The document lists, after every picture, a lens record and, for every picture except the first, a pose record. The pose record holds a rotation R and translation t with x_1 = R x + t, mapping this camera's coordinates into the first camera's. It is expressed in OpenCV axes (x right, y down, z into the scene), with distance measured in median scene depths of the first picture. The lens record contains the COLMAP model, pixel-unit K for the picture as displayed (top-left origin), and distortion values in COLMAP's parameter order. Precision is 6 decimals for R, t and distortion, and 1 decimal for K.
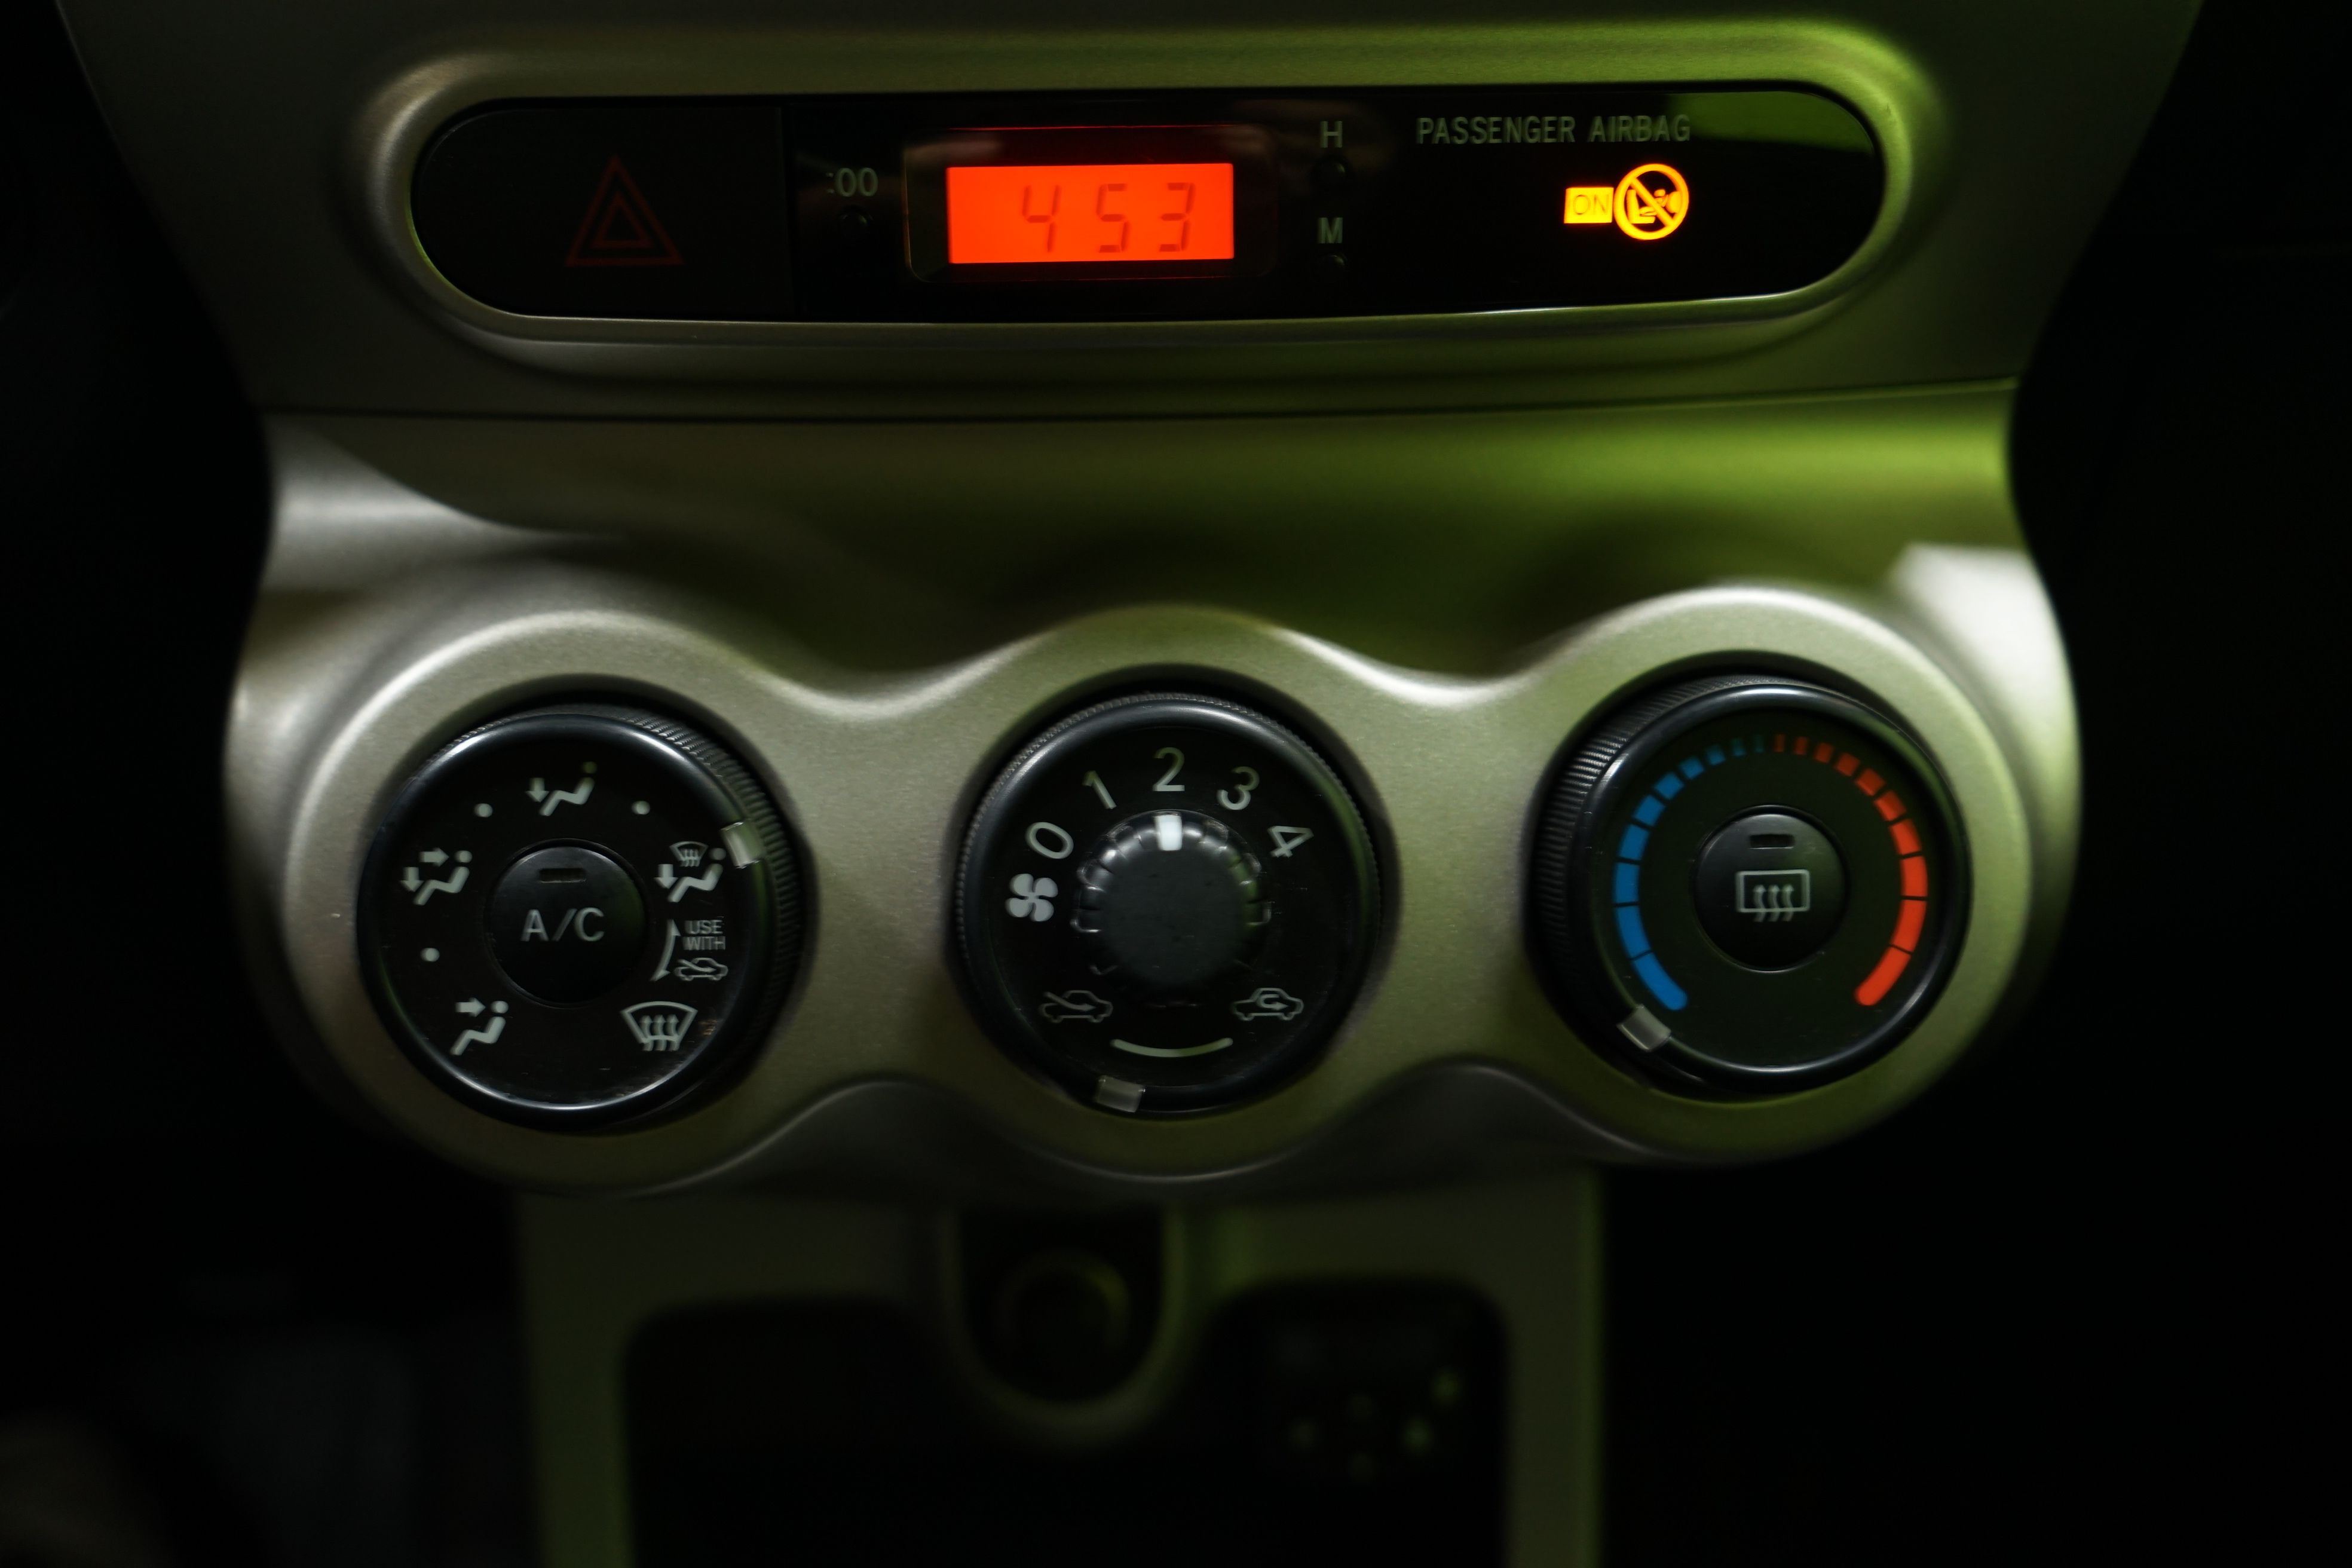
lens RADIAL K [[2150.3, 0, 1176.0], [0, 2150.3, 784.0], [0, 0, 1]] dist [-0.012984, -0.000573]
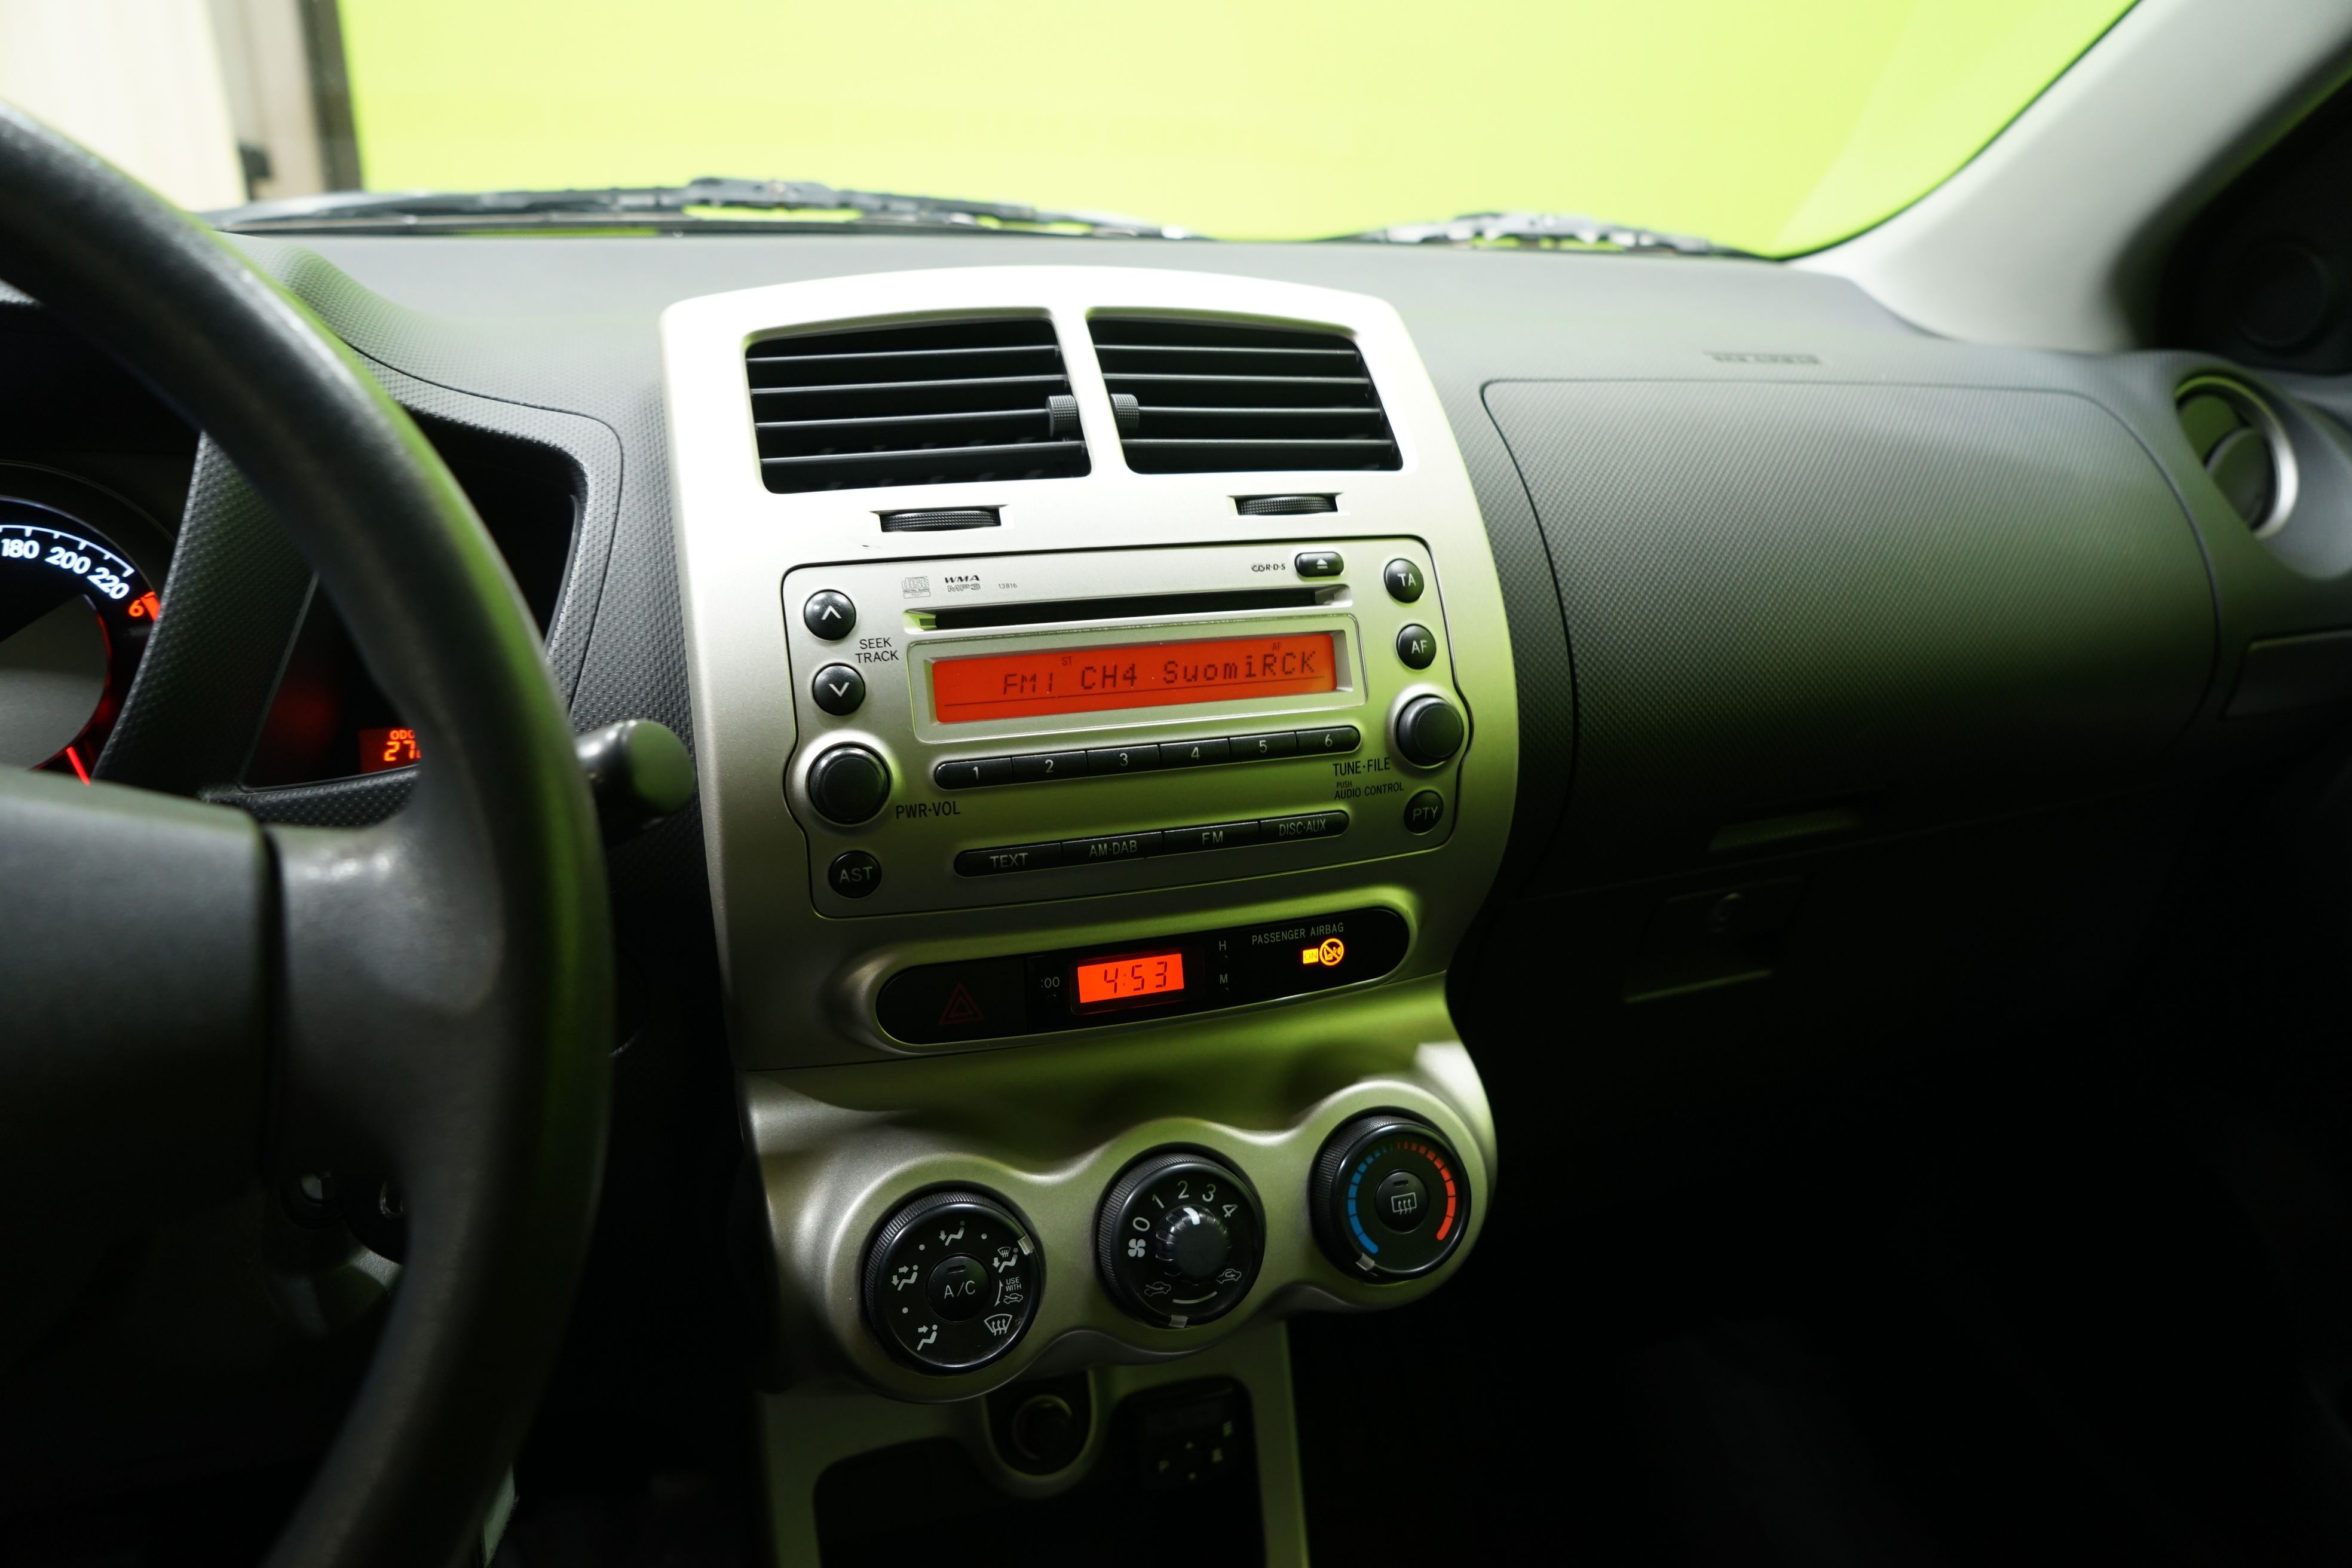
lens RADIAL K [[1561.2, 0, 1176.0], [0, 1561.2, 784.0], [0, 0, 1]] dist [-0.035450, -0.000208]
pose [[0.958207, -0.074247, 0.276273, -0.490747], [0.112381, 0.985791, -0.124849, -0.253621], [-0.263077, 0.150679, 0.952936, -0.850396]]
